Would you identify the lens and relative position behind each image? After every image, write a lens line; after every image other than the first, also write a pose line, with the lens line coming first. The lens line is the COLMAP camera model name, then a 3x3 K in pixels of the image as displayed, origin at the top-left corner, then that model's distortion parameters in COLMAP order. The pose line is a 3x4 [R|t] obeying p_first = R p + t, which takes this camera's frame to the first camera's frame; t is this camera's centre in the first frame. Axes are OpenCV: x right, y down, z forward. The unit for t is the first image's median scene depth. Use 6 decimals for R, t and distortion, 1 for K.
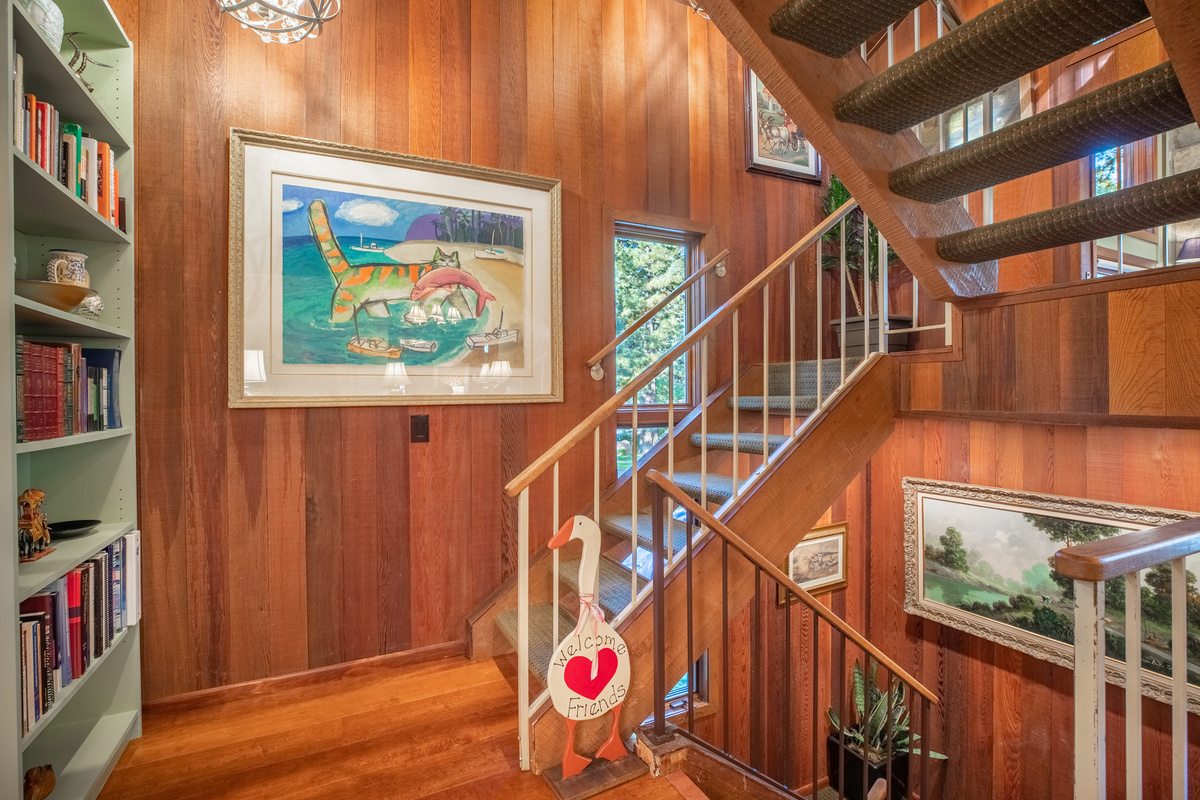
lens RADIAL K [[551.1, 0, 604.5], [0, 551.1, 398.0], [0, 0, 1]] dist [-0.045073, 0.015041]
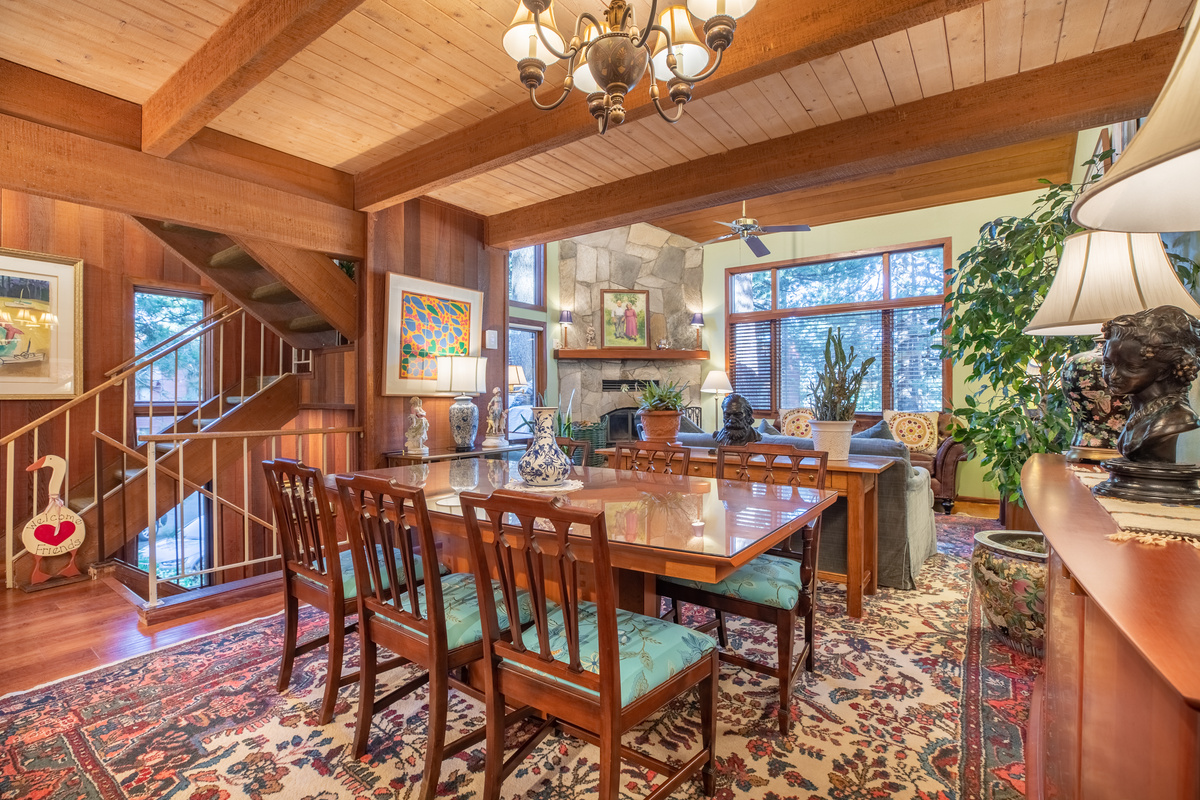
lens RADIAL K [[551.1, 0, 604.5], [0, 551.1, 398.0], [0, 0, 1]] dist [-0.045073, 0.015041]
pose [[0.887430, 0.004678, 0.460919, 0.647718], [-0.001314, 0.999970, -0.007618, 0.015327], [-0.460941, 0.006154, 0.887409, -1.259135]]
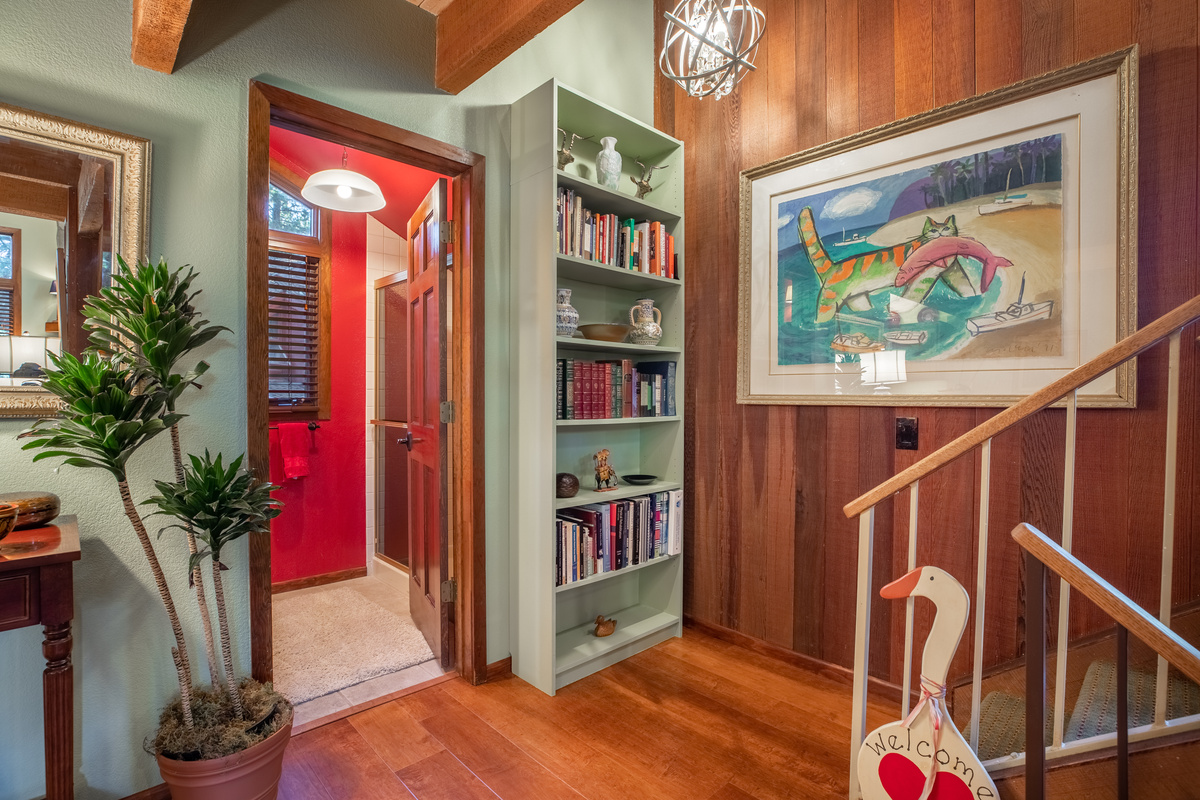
lens RADIAL K [[574.3, 0, 600.0], [0, 574.3, 400.0], [0, 0, 1]] dist [-0.037909, 0.010475]
pose [[0.293909, 0.015541, -0.955707, 0.406079], [-0.012059, 0.999849, 0.012551, -0.002710], [0.955757, 0.007836, 0.294052, 0.296372]]
